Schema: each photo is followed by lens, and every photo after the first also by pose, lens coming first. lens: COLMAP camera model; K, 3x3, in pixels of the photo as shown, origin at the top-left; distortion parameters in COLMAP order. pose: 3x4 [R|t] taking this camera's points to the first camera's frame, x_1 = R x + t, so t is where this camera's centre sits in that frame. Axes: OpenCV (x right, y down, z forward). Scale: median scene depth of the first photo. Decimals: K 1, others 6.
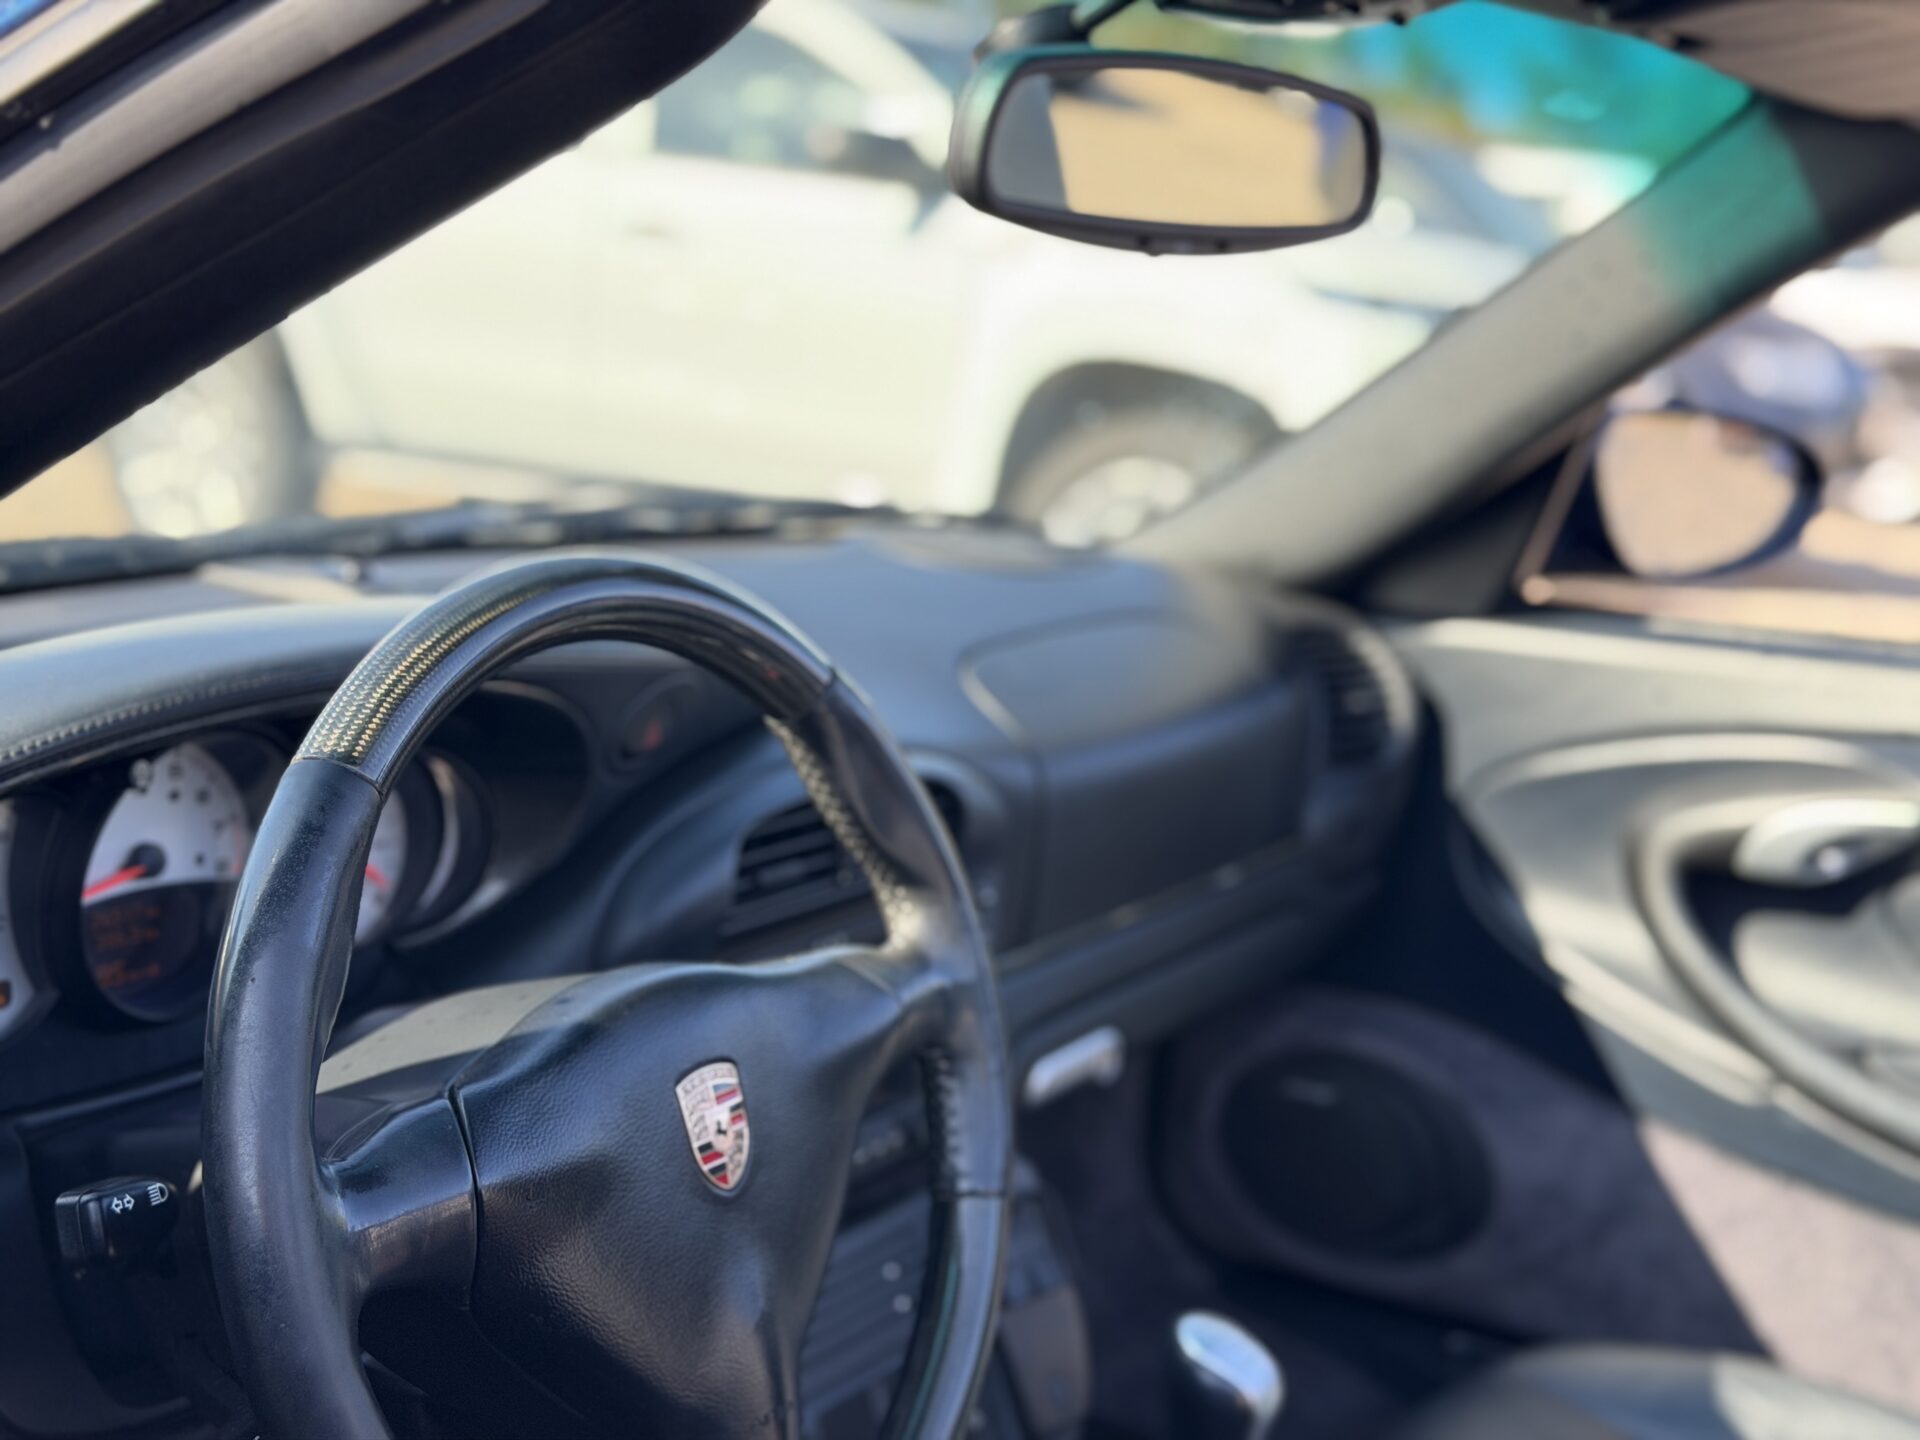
lens RADIAL K [[2633.8, 0, 960.0], [0, 2633.8, 720.0], [0, 0, 1]] dist [0.145452, -0.089826]
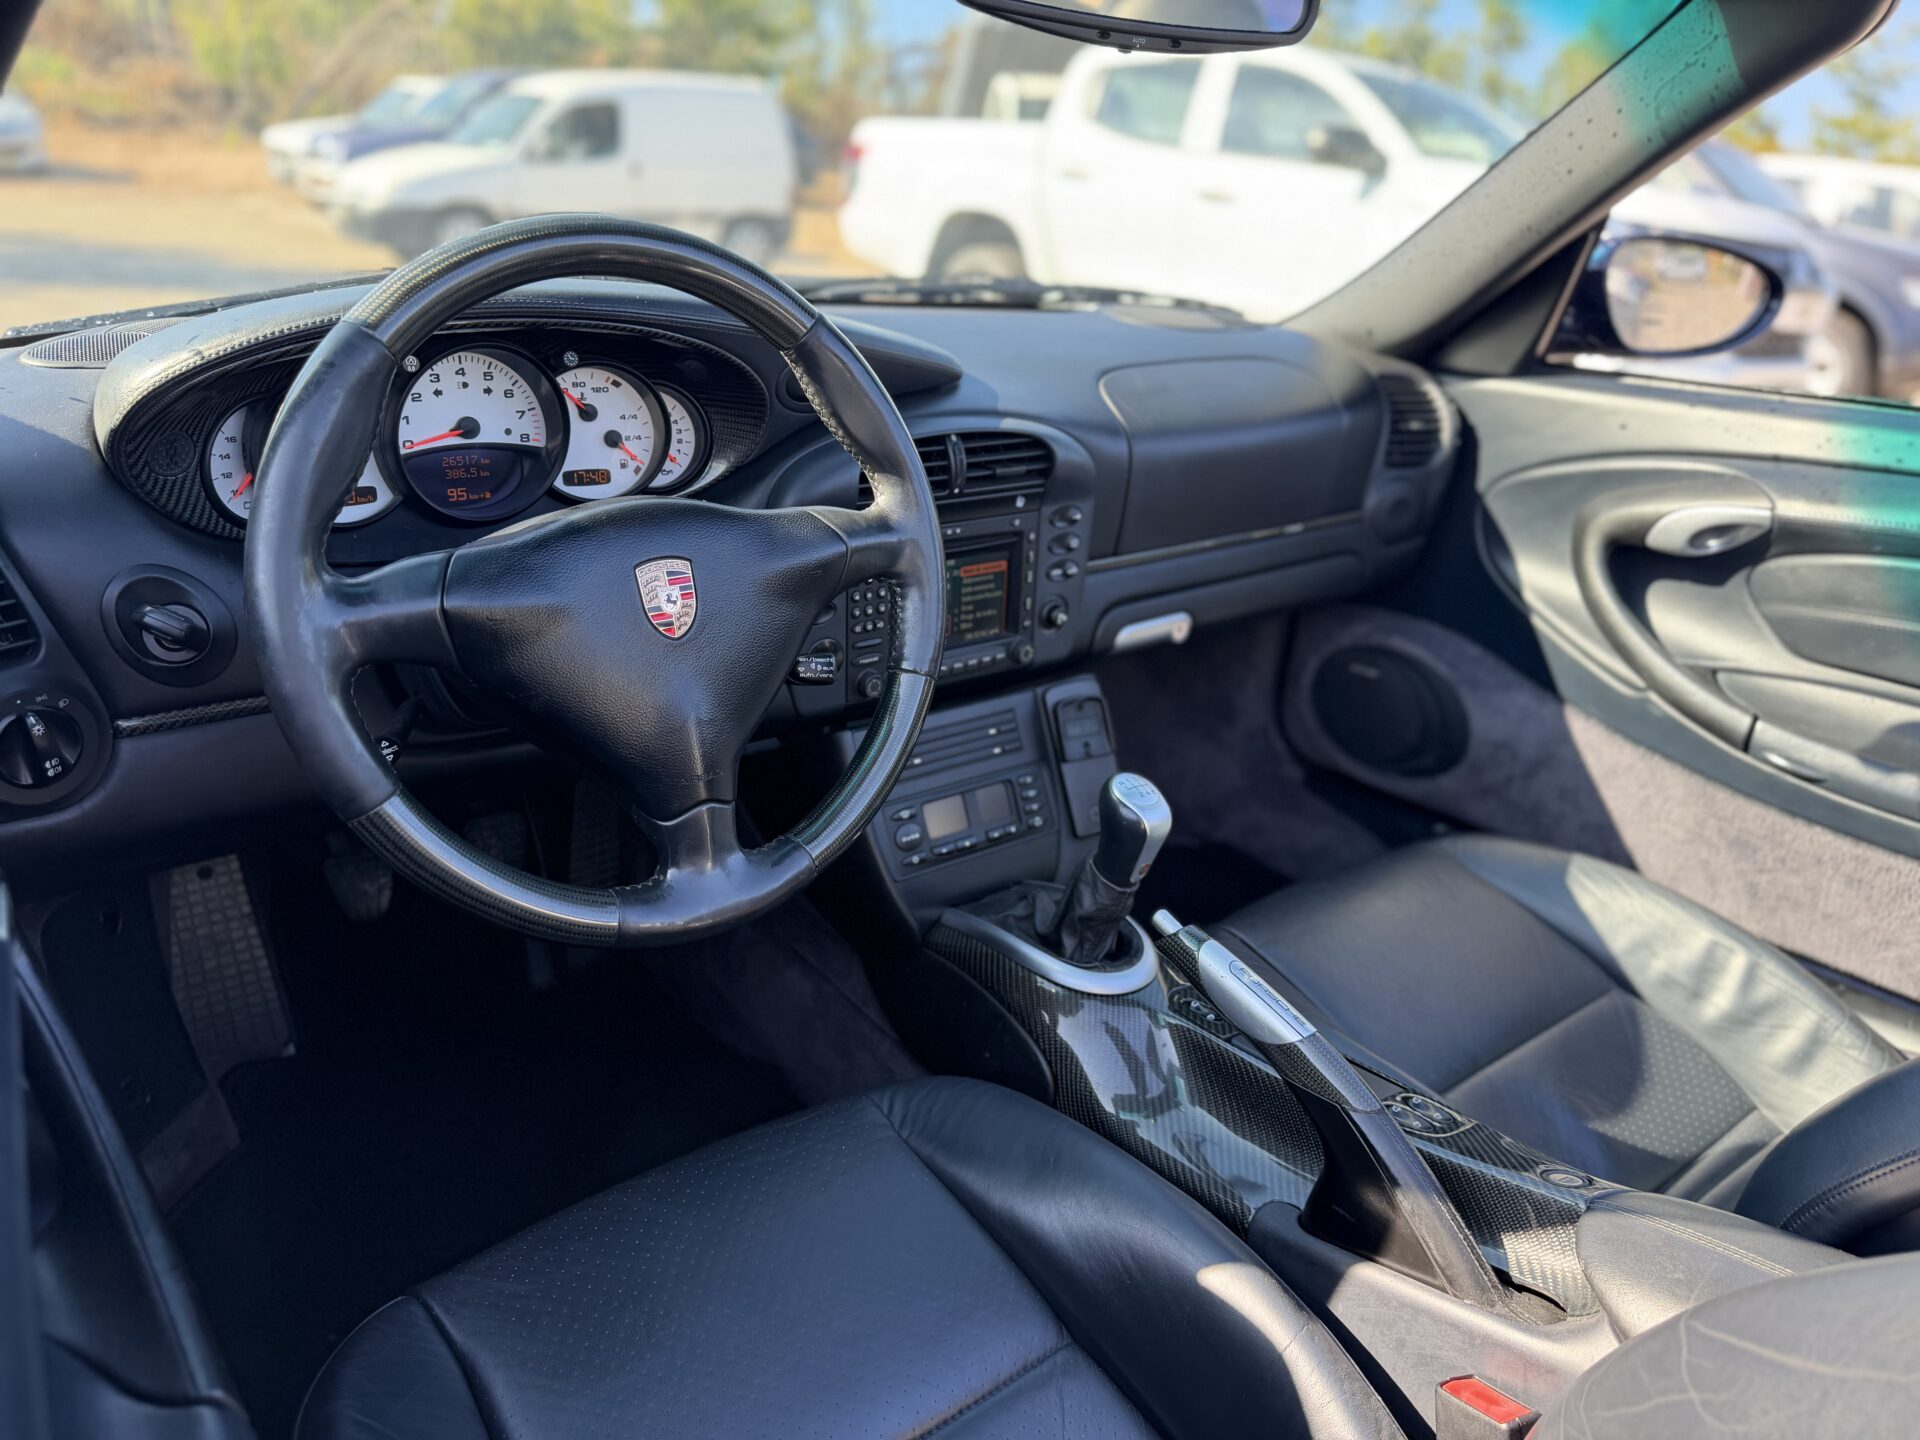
lens RADIAL K [[1368.5, 0, 960.0], [0, 1368.5, 720.0], [0, 0, 1]] dist [0.063638, -0.090143]
pose [[0.950807, 0.112472, -0.288646, 0.154686], [-0.059885, 0.980921, 0.184954, 0.030436], [0.303941, -0.158570, 0.939402, 0.130501]]
